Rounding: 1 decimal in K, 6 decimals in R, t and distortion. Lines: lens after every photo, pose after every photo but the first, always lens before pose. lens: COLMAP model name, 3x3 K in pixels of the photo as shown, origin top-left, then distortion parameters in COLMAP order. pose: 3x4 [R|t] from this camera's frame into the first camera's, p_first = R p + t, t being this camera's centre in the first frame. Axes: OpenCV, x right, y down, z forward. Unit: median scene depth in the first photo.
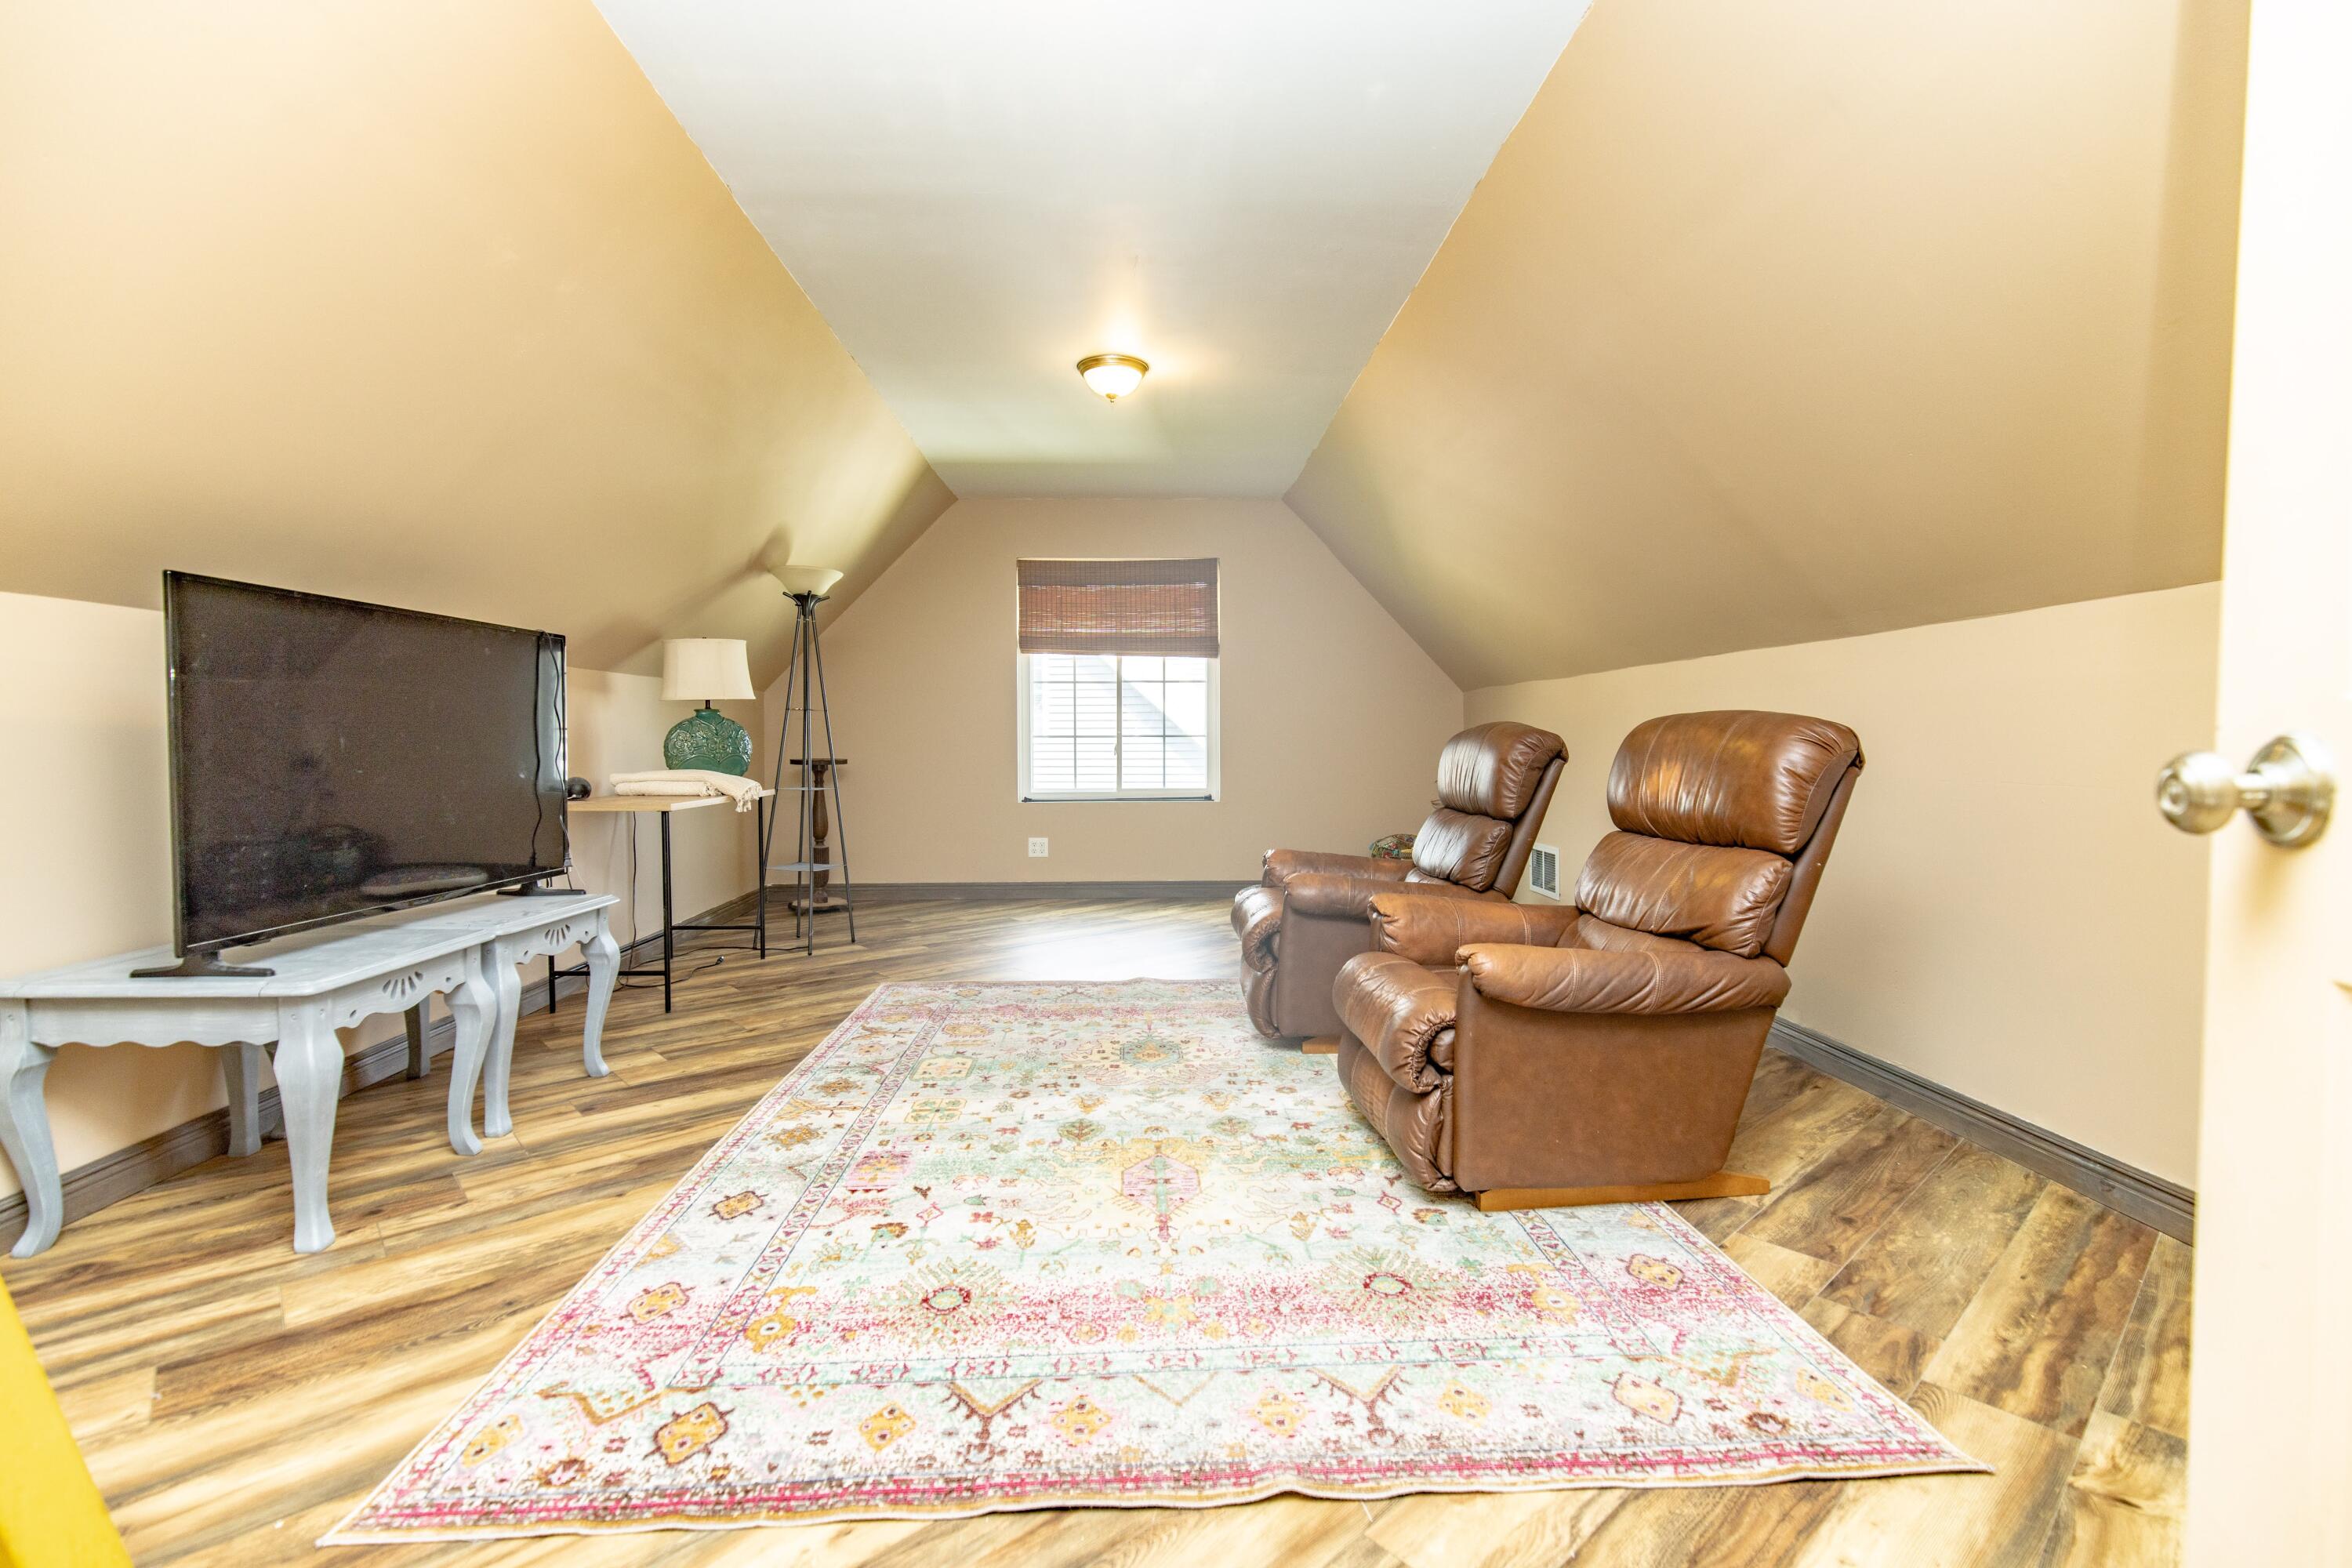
lens RADIAL K [[1076.4, 0, 1180.3], [0, 1076.4, 735.7], [0, 0, 1]] dist [0.007227, 0.000607]
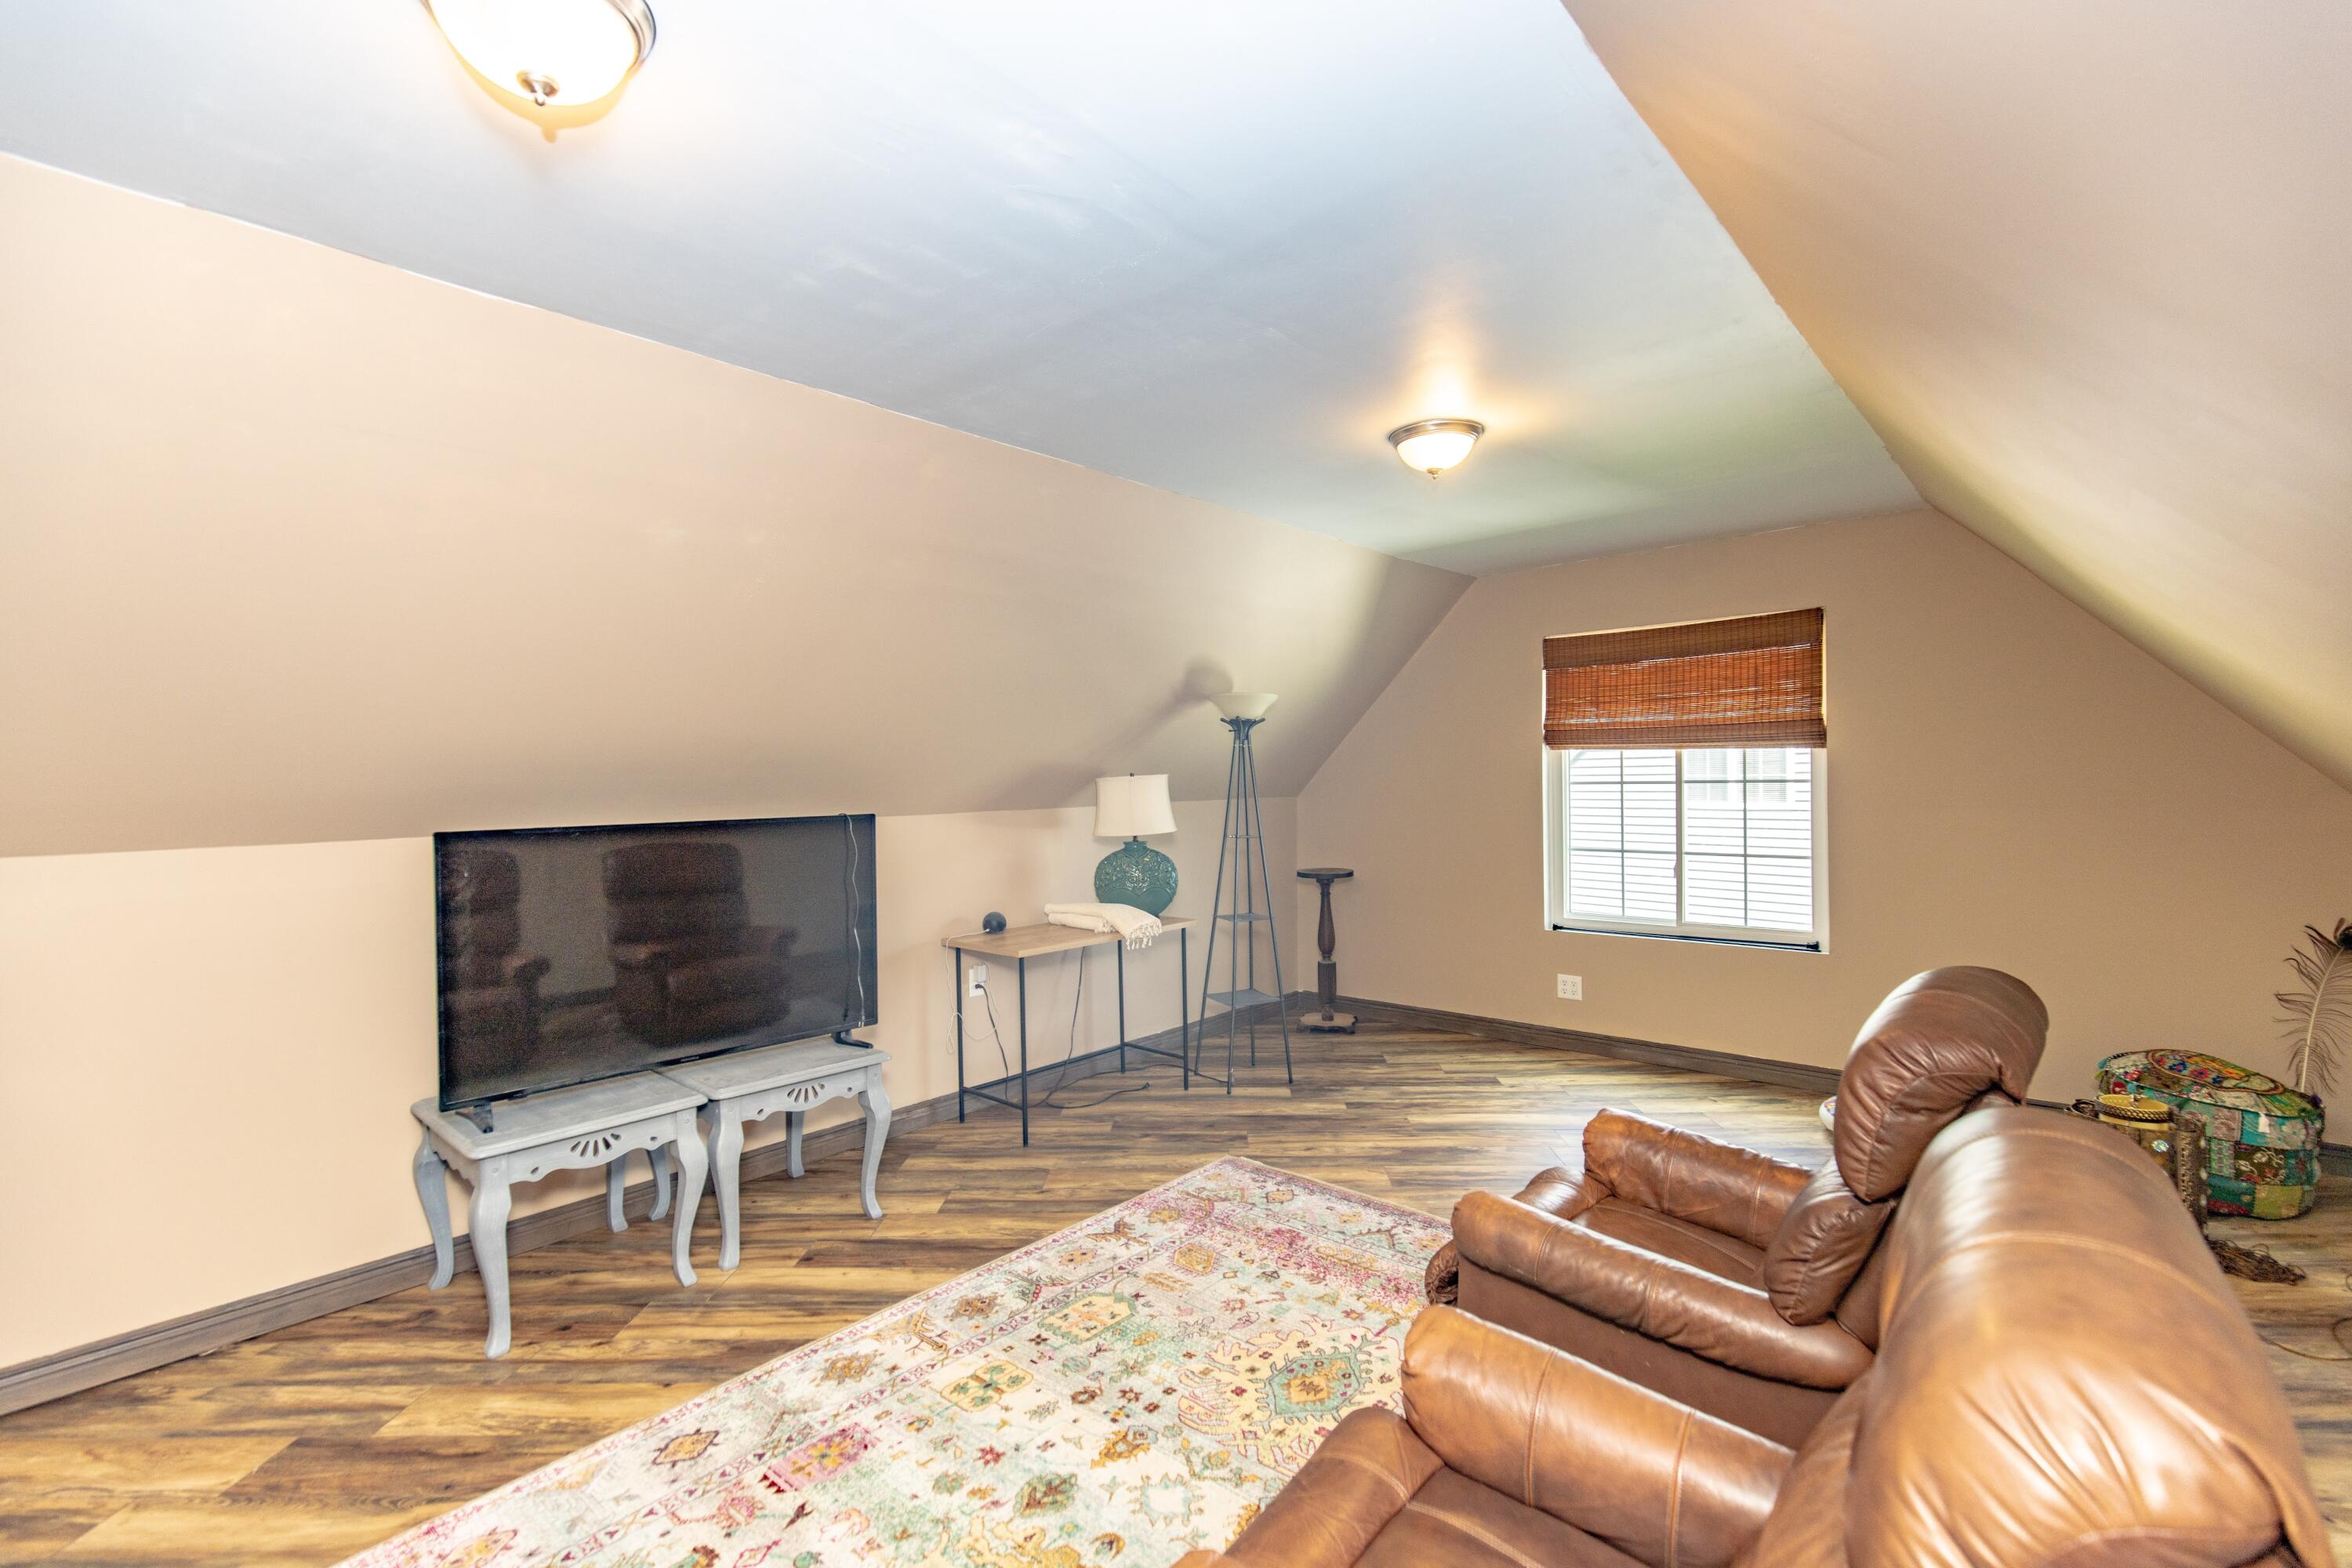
lens RADIAL K [[1041.6, 0, 1178.5], [0, 1041.6, 776.1], [0, 0, 1]] dist [0.000310, 0.000848]
pose [[0.715671, -0.010715, -0.698355, 0.375549], [0.019207, 0.999806, 0.004343, -0.117419], [0.698173, -0.016521, 0.715738, 0.388460]]
